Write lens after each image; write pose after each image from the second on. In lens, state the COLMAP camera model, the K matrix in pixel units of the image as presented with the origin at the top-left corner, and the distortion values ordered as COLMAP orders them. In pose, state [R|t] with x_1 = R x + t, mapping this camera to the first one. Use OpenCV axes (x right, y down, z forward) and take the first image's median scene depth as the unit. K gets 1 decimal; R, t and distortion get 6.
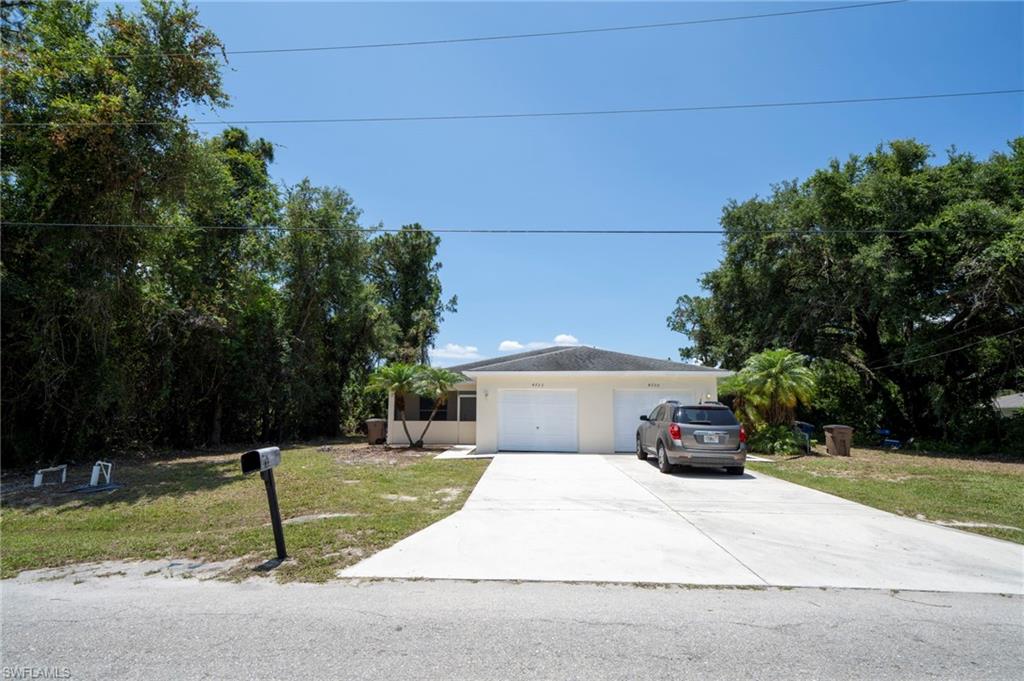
lens RADIAL K [[459.9, 0, 506.3], [0, 459.9, 348.4], [0, 0, 1]] dist [0.001191, 0.000359]
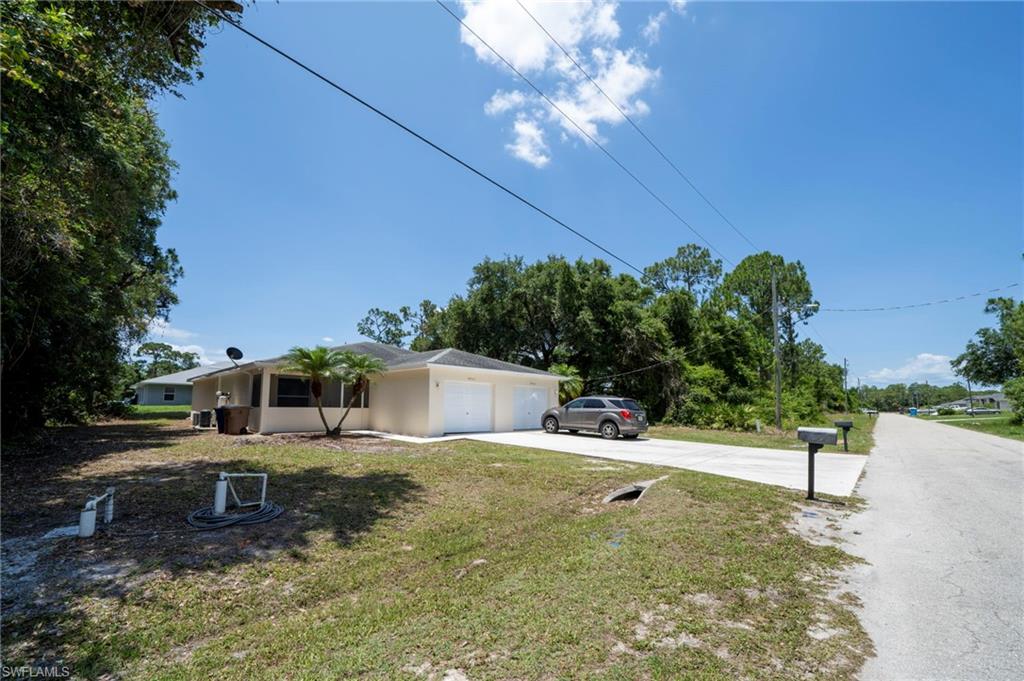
lens RADIAL K [[373.3, 0, 479.6], [0, 373.3, 369.8], [0, 0, 1]] dist [-0.016066, 0.000011]
pose [[0.714075, 0.071342, 0.696424, -0.461416], [-0.112010, 0.993621, 0.013062, 0.028411], [-0.691050, -0.087334, 0.717511, 0.195521]]
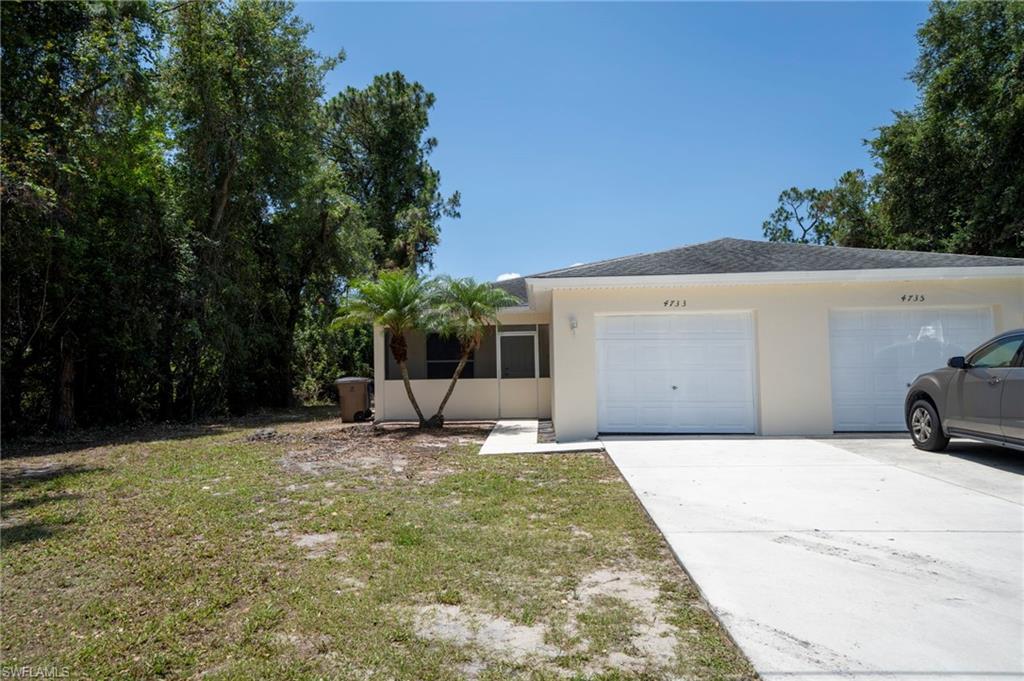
lens RADIAL K [[625.9, 0, 512.0], [0, 625.9, 340.5], [0, 0, 1]] dist [0.008738, 0.000535]
pose [[0.999727, -0.021053, -0.010114, -0.077140], [0.021930, 0.995112, 0.096287, 0.036834], [0.008037, -0.096482, 0.995302, 0.232503]]
